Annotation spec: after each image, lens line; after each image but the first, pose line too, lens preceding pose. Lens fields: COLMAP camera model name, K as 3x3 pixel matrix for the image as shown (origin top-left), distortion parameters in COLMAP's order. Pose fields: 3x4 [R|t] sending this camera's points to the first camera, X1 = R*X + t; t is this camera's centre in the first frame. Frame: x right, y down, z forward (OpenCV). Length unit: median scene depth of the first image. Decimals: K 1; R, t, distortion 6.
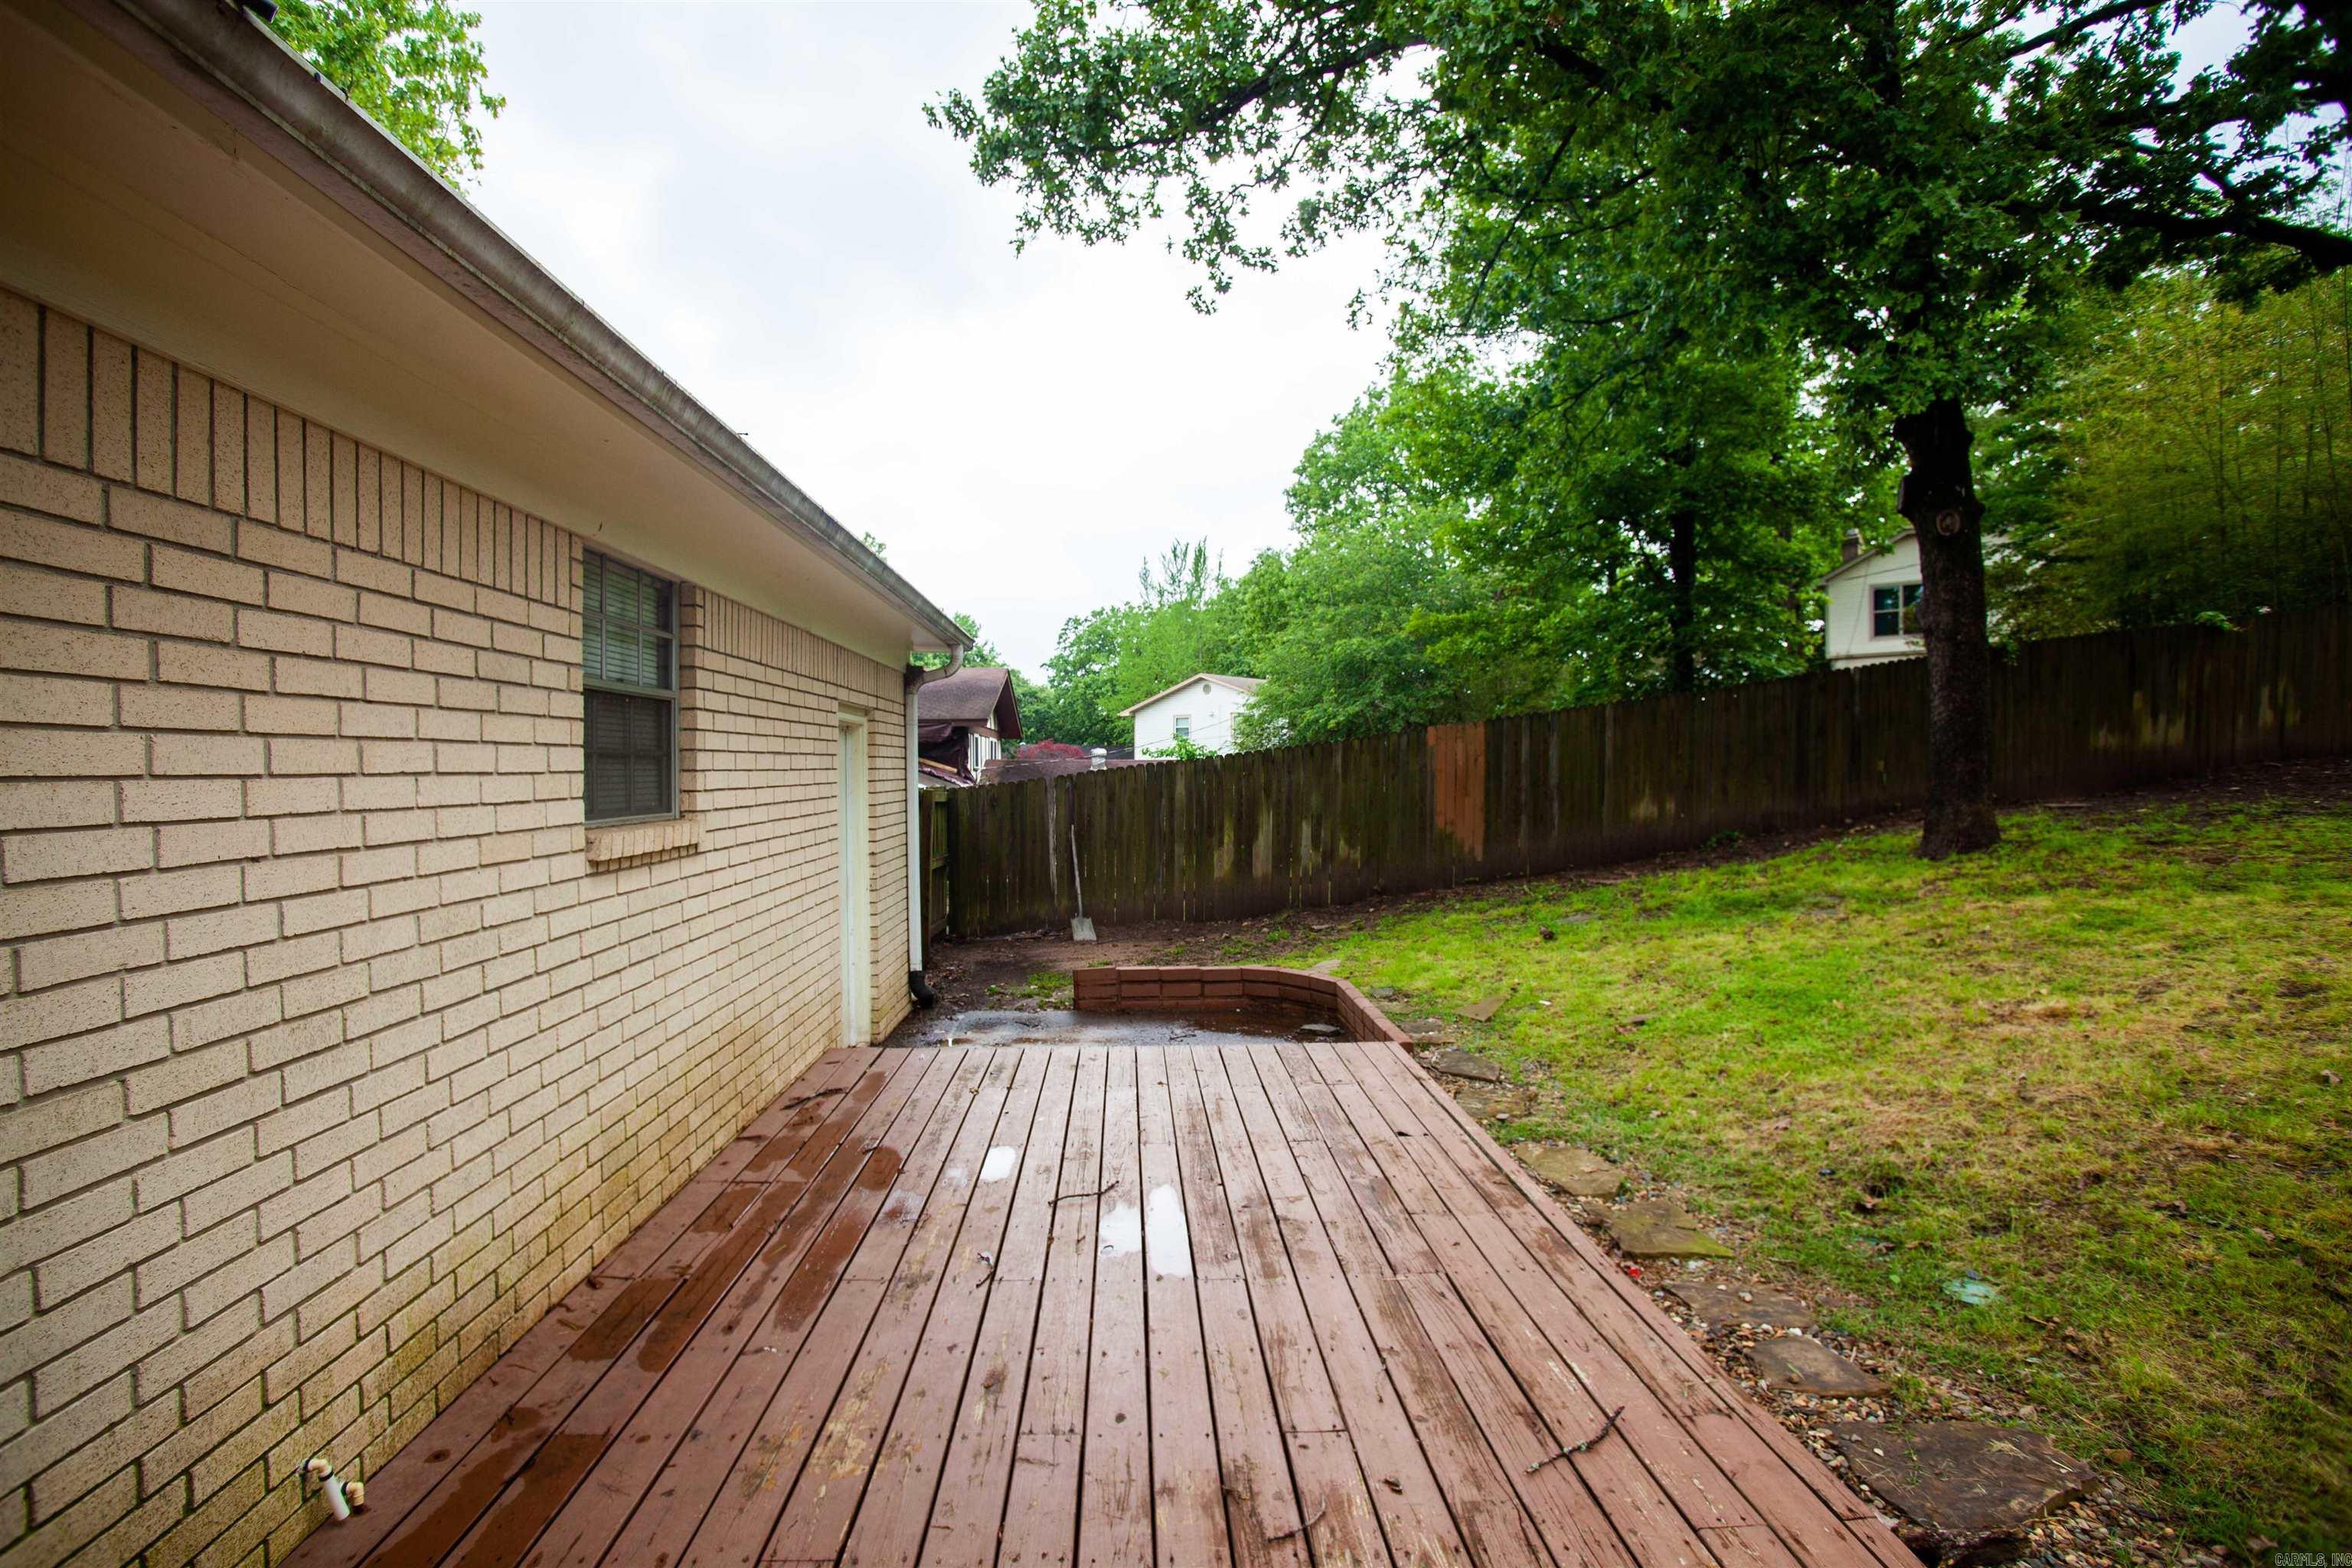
lens RADIAL K [[1149.0, 0, 1155.6], [0, 1149.0, 788.2], [0, 0, 1]] dist [-0.090500, 0.039834]
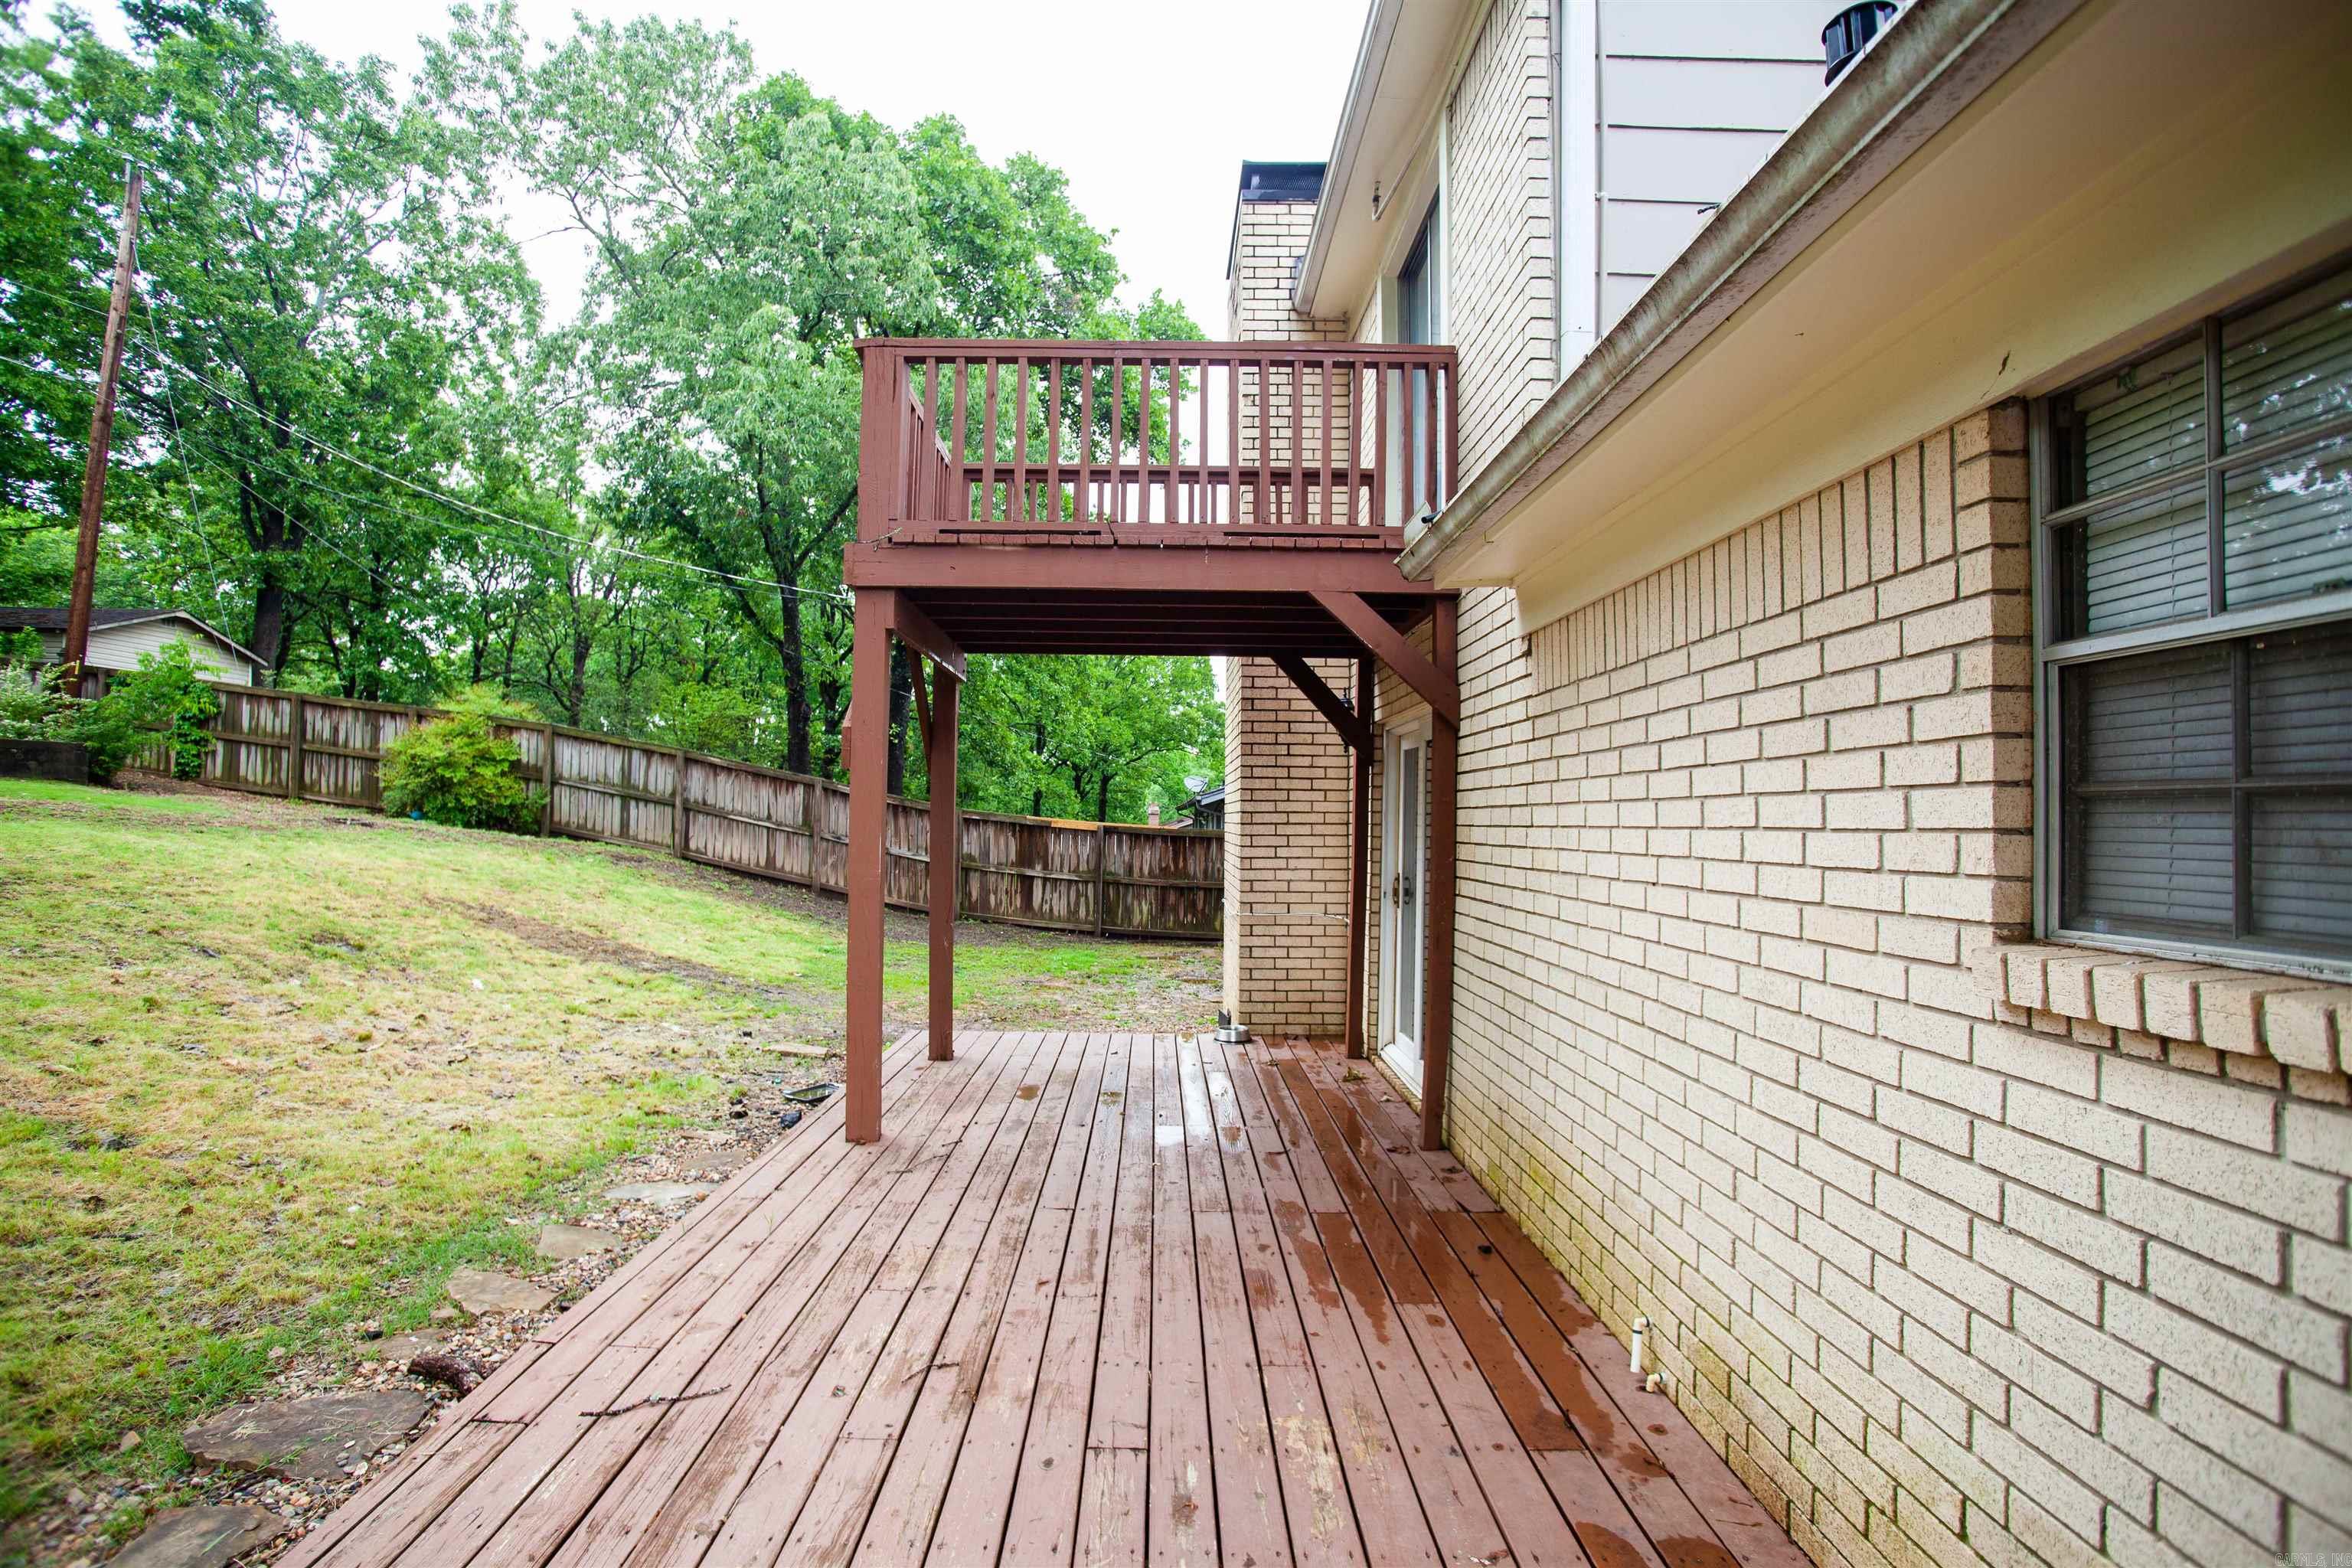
lens RADIAL K [[1149.0, 0, 1155.6], [0, 1149.0, 788.2], [0, 0, 1]] dist [-0.090500, 0.039834]
pose [[-0.999385, -0.006440, 0.034465, -0.163121], [-0.006571, 0.999972, -0.003690, -0.039964], [-0.034440, -0.003915, -0.999399, 2.062298]]
